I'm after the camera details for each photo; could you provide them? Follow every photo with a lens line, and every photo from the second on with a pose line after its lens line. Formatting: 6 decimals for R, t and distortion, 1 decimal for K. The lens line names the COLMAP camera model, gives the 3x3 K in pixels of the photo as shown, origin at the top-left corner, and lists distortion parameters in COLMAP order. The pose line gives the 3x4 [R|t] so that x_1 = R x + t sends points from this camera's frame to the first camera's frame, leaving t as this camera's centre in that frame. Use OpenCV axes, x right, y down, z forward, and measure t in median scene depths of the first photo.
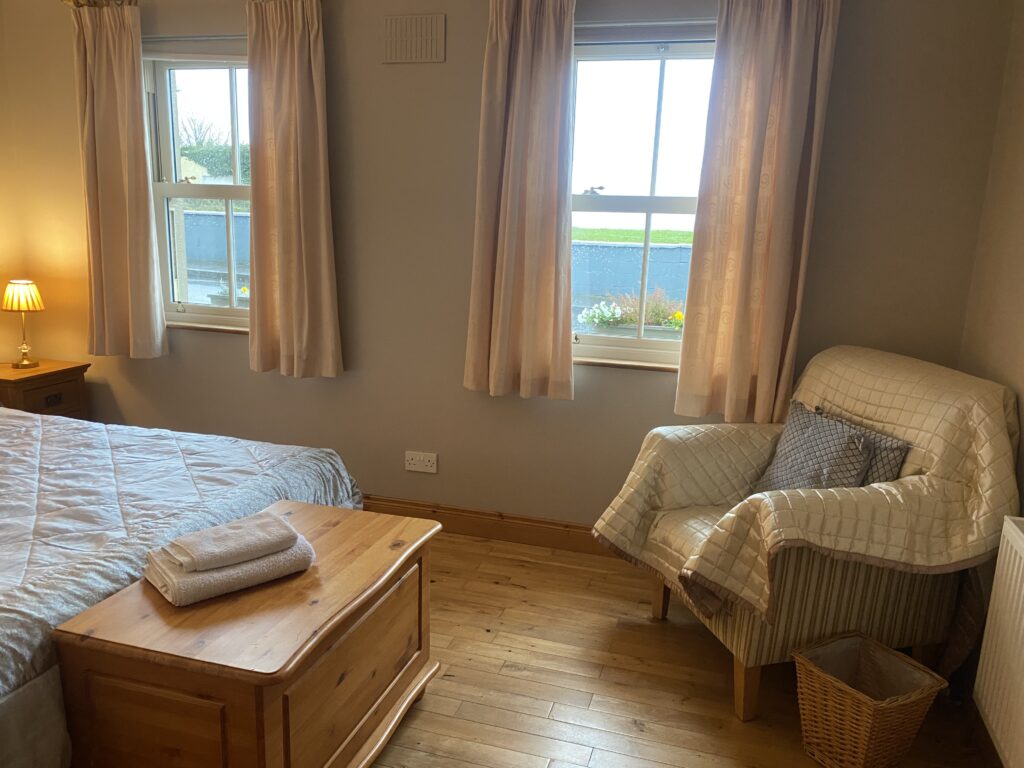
lens RADIAL K [[787.6, 0, 512.0], [0, 787.6, 384.0], [0, 0, 1]] dist [0.009961, -0.002536]
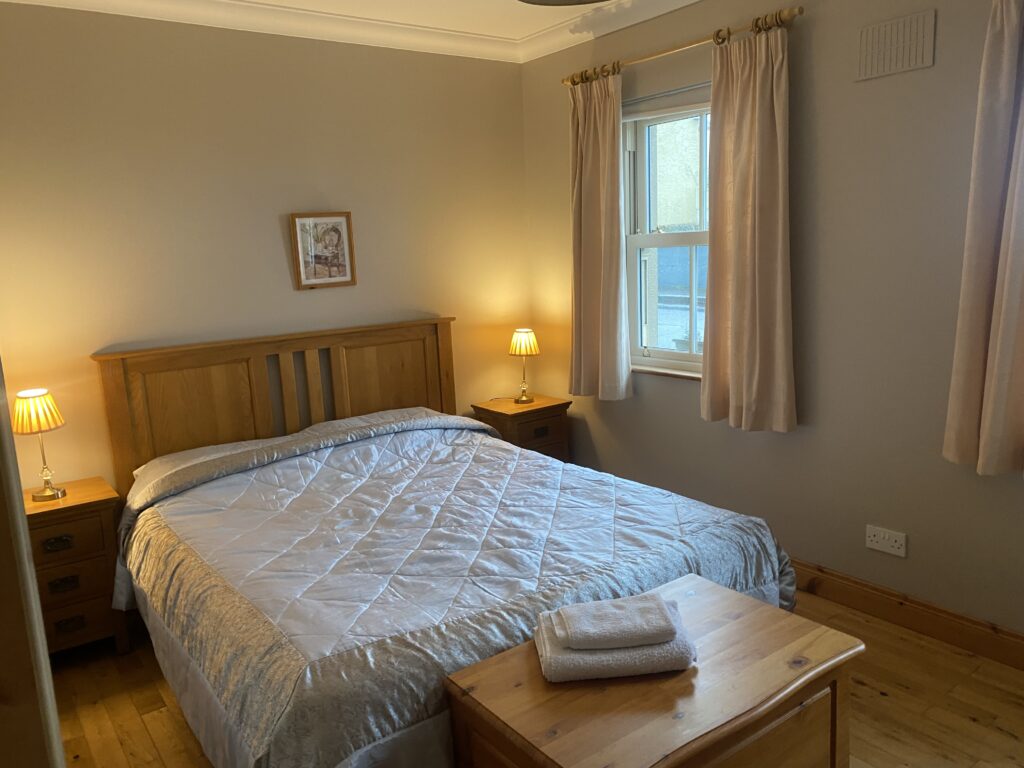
lens RADIAL K [[765.2, 0, 512.0], [0, 765.2, 384.0], [0, 0, 1]] dist [0.100076, -0.182988]
pose [[0.798105, 0.033806, -0.601570, 0.077248], [-0.047365, 0.998855, -0.006707, -0.057296], [0.600654, 0.033846, 0.798792, 0.115145]]
